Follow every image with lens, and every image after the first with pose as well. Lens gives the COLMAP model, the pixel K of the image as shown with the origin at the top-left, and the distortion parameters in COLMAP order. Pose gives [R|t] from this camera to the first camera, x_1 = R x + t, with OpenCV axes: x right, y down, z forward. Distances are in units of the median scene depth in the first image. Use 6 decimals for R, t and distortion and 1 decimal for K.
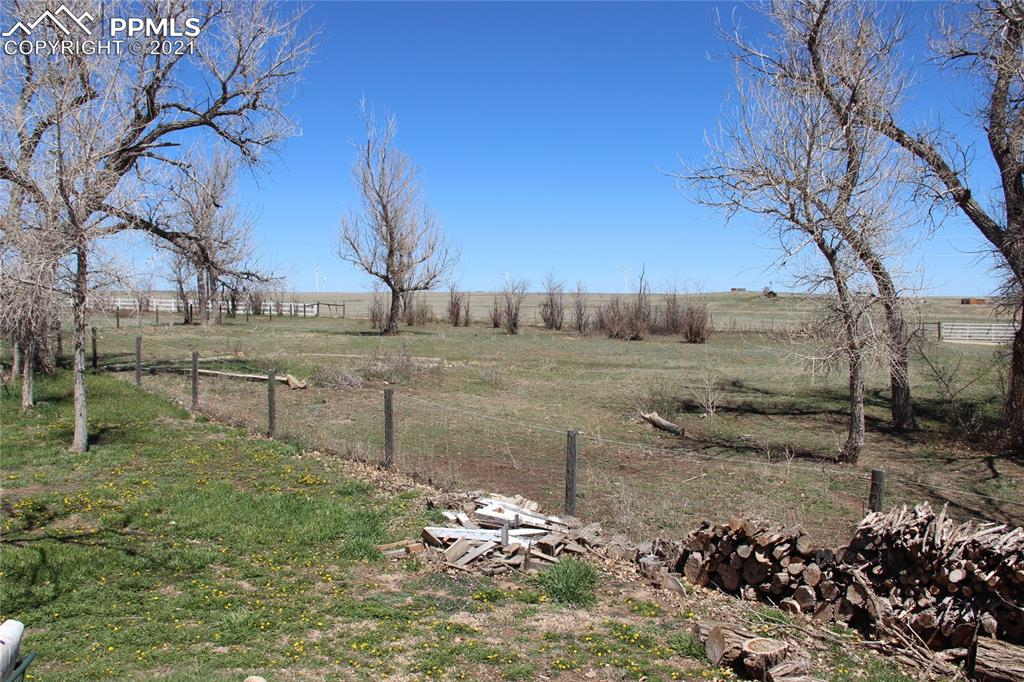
lens RADIAL K [[859.9, 0, 500.3], [0, 859.9, 356.3], [0, 0, 1]] dist [-0.132213, 0.088951]
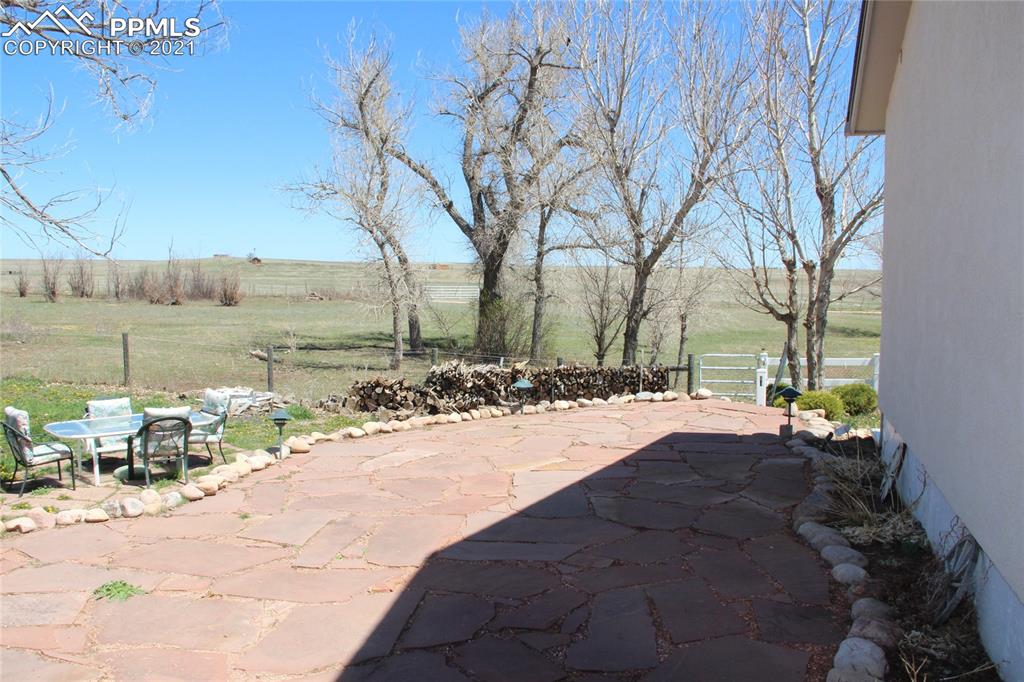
lens RADIAL K [[859.9, 0, 510.6], [0, 859.9, 343.3], [0, 0, 1]] dist [-0.132213, 0.088951]
pose [[0.824399, -0.044705, 0.564241, -0.362713], [0.030833, 0.998943, 0.034096, 0.024389], [-0.565168, -0.010712, 0.824906, -0.544943]]
